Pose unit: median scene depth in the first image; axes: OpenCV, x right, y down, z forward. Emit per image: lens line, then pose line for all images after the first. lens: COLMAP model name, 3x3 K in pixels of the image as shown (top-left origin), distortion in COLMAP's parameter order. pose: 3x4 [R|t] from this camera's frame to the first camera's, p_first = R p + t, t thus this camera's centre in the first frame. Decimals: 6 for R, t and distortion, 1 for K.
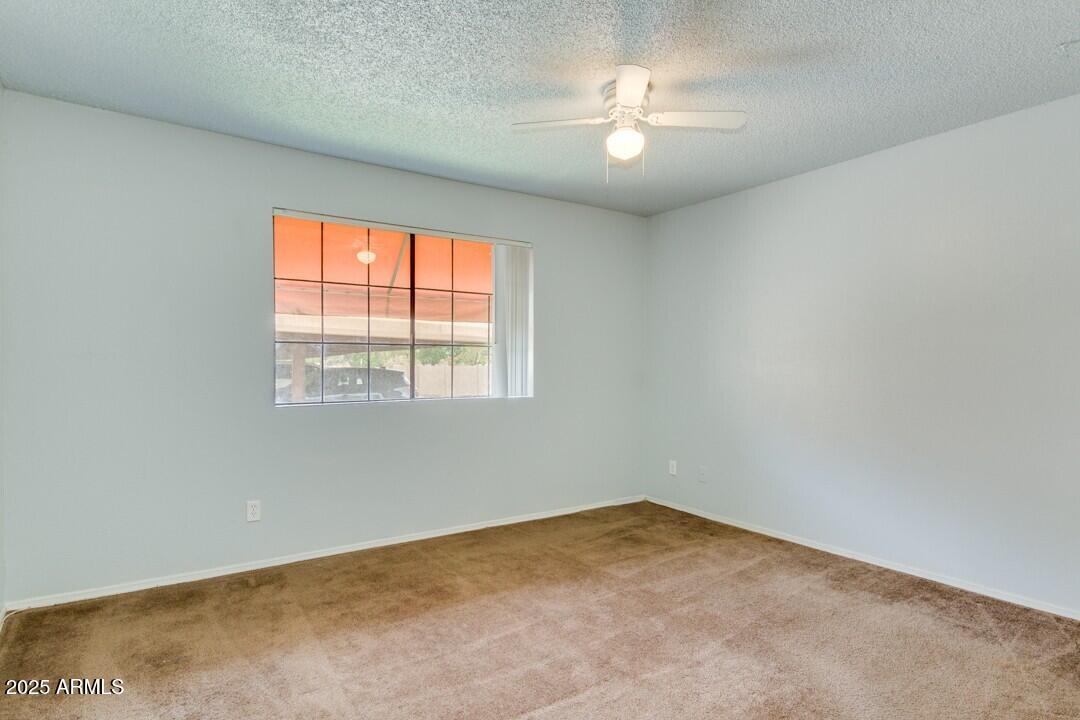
lens RADIAL K [[584.3, 0, 534.3], [0, 584.3, 363.0], [0, 0, 1]] dist [0.023165, -0.002467]
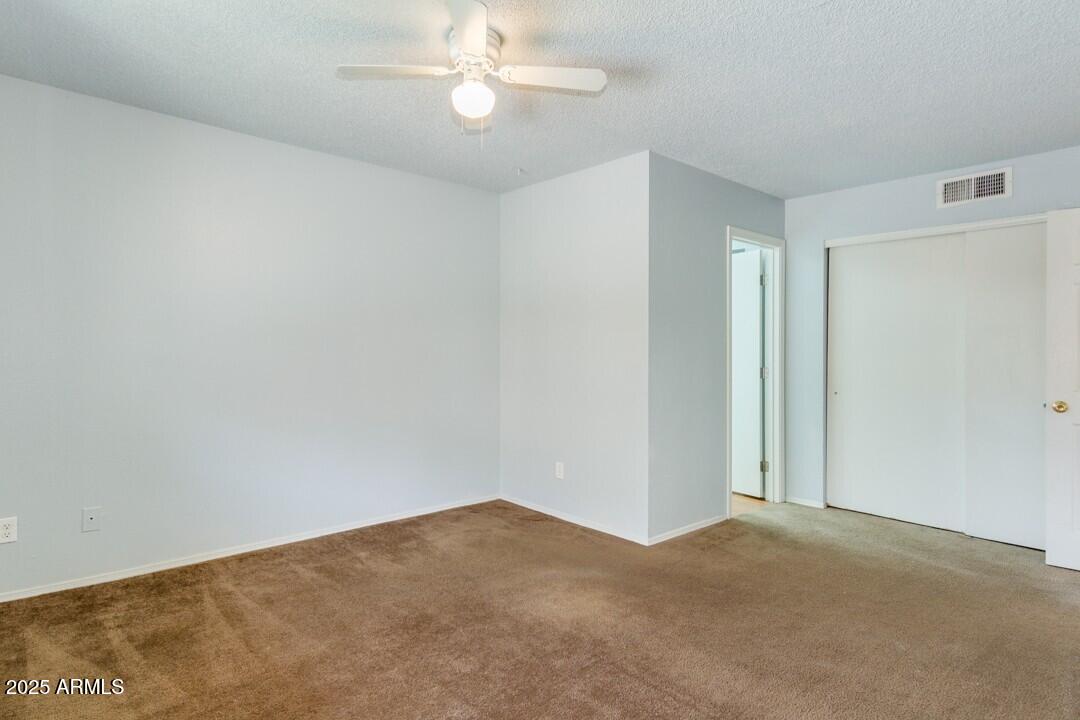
lens RADIAL K [[584.3, 0, 534.3], [0, 584.3, 363.0], [0, 0, 1]] dist [0.023165, -0.002467]
pose [[-0.131107, -0.026771, 0.991007, -0.517570], [-0.005241, 0.999640, 0.026311, -0.004414], [-0.991354, -0.001744, -0.131200, 0.741952]]
